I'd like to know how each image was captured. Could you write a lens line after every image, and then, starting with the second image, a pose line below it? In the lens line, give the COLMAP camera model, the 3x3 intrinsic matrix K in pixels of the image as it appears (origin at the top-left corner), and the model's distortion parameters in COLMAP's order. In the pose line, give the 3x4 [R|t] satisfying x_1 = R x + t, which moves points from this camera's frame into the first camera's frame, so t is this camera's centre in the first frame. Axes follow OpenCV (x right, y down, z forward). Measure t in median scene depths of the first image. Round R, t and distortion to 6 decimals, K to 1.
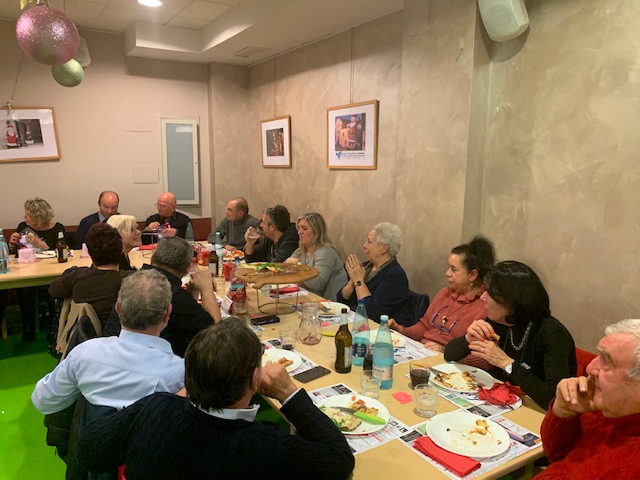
lens RADIAL K [[497.7, 0, 320.0], [0, 497.7, 240.0], [0, 0, 1]] dist [-0.007155, -0.009769]
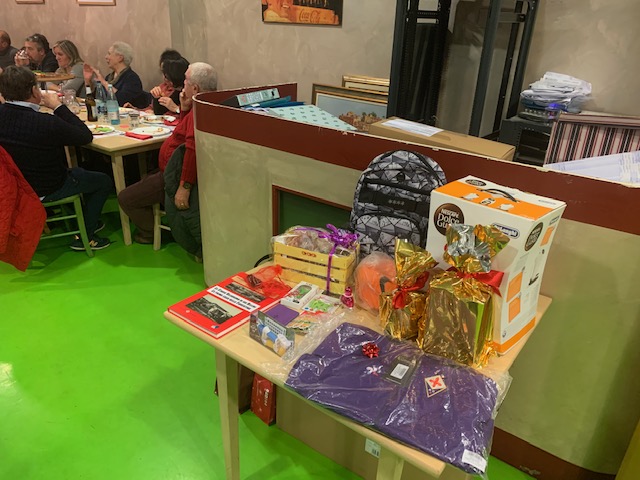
lens RADIAL K [[499.5, 0, 320.0], [0, 499.5, 240.0], [0, 0, 1]] dist [0.039923, -0.006815]
pose [[0.923163, -0.115492, 0.366650, 0.046104], [0.019705, 0.966764, 0.254911, 0.125814], [-0.383904, -0.228100, 0.894756, -0.550224]]
